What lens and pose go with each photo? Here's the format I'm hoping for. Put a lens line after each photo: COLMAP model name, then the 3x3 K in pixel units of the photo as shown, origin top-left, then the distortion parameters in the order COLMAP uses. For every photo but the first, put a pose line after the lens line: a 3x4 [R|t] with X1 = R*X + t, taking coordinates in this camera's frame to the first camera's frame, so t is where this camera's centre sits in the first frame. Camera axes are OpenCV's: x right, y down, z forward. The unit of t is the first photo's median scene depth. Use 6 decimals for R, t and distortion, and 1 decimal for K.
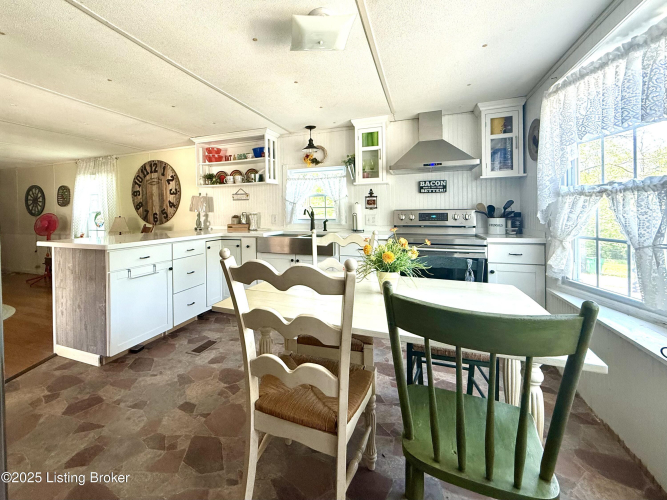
lens RADIAL K [[300.4, 0, 289.5], [0, 300.4, 215.0], [0, 0, 1]] dist [0.001478, 0.000071]
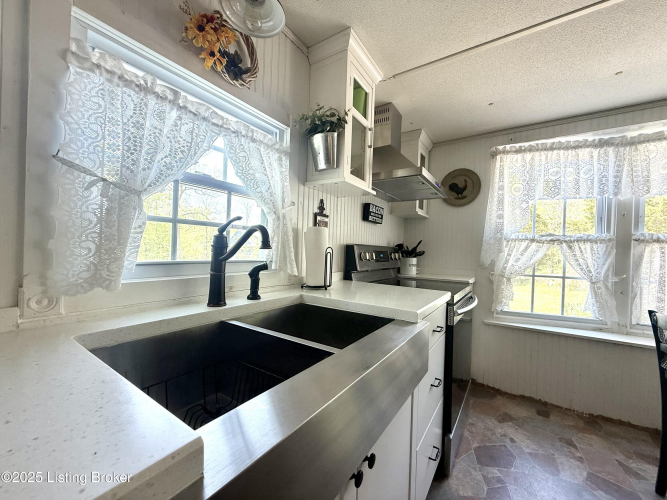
lens RADIAL K [[265.0, 0, 332.0], [0, 265.0, 250.1], [0, 0, 1]] dist [0.000239, -0.000005]
pose [[0.182974, 0.016437, 0.982980, -0.222001], [-0.025745, 0.999597, -0.011923, 0.002724], [-0.982781, -0.023125, 0.183323, 1.304640]]
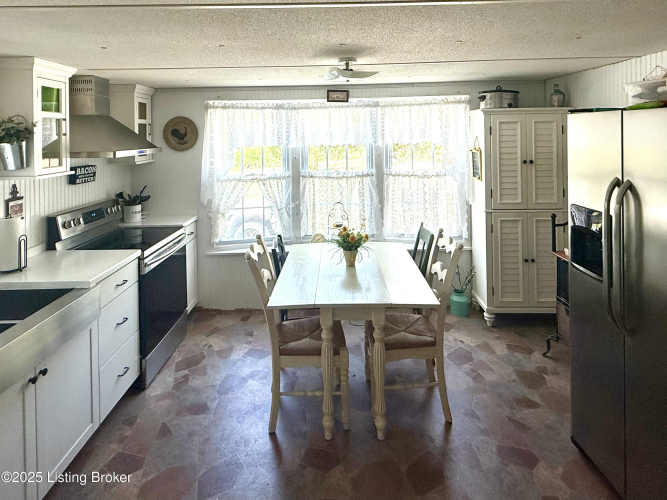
lens RADIAL K [[394.3, 0, 328.0], [0, 394.3, 133.8], [0, 0, 1]] dist [0.000646, 0.000231]
pose [[-0.393646, 0.021222, 0.919017, -0.856311], [0.029718, 0.999505, -0.010351, -0.220771], [-0.918782, 0.023237, -0.394082, 1.103529]]
